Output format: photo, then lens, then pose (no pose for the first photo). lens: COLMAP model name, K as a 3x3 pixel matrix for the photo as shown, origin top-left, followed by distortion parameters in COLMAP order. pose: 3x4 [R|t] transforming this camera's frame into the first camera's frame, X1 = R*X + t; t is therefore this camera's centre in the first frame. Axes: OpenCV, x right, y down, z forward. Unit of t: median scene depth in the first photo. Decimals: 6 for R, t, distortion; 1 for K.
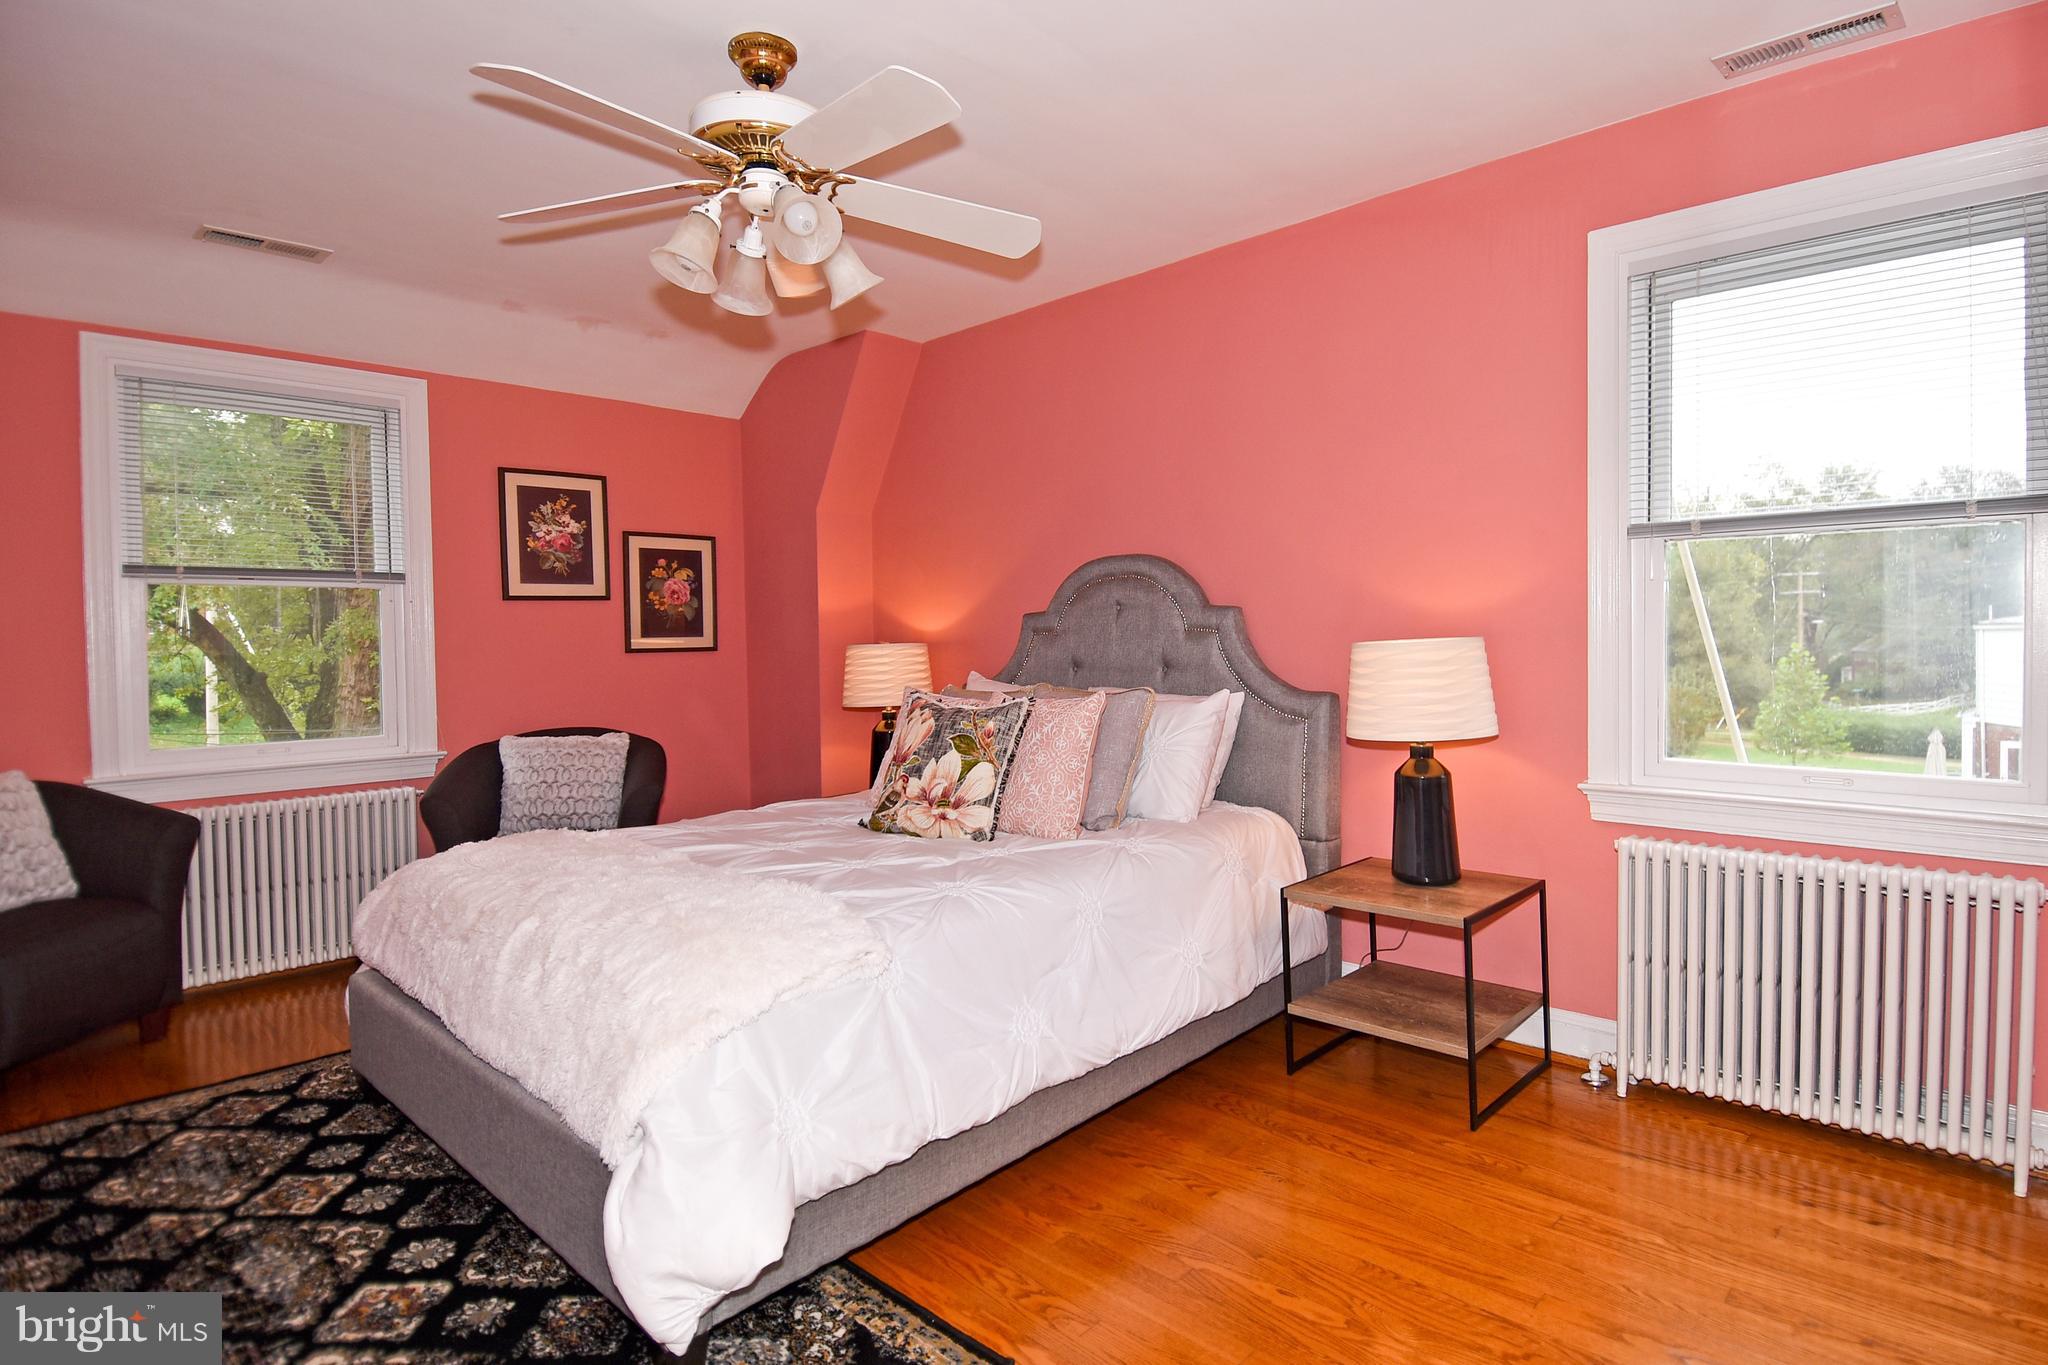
lens RADIAL K [[1078.6, 0, 1034.2], [0, 1078.6, 665.0], [0, 0, 1]] dist [0.060251, -0.068194]
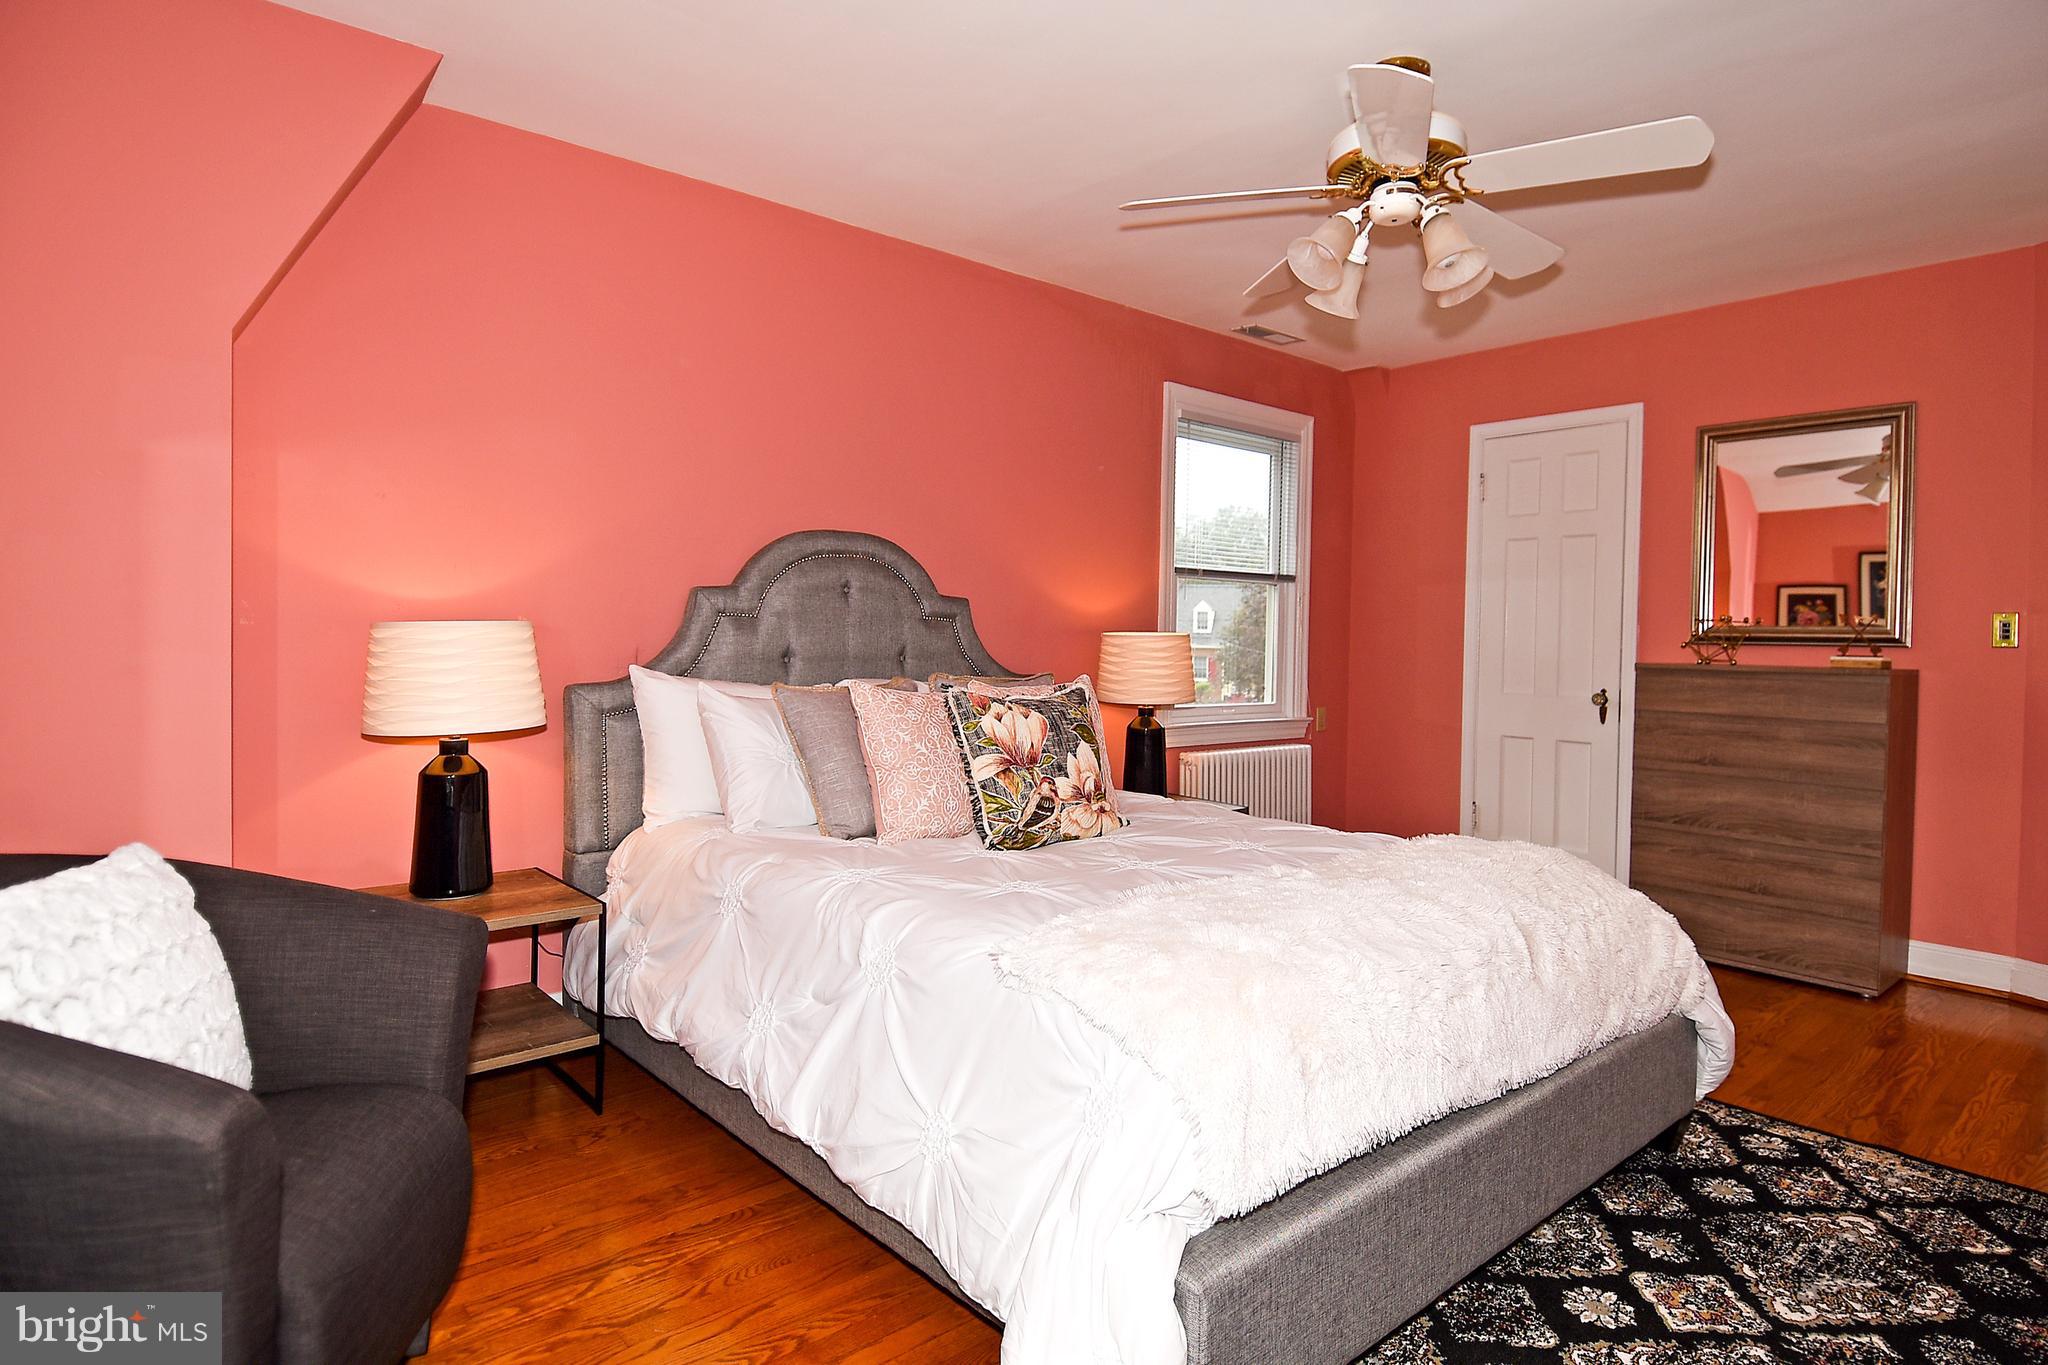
lens RADIAL K [[1148.4, 0, 1026.1], [0, 1148.4, 636.0], [0, 0, 1]] dist [0.057841, -0.054171]
pose [[0.067842, 0.007652, 0.997667, -1.244570], [-0.002510, 0.999969, -0.007499, -0.006810], [-0.997693, -0.001996, 0.067860, 1.122098]]
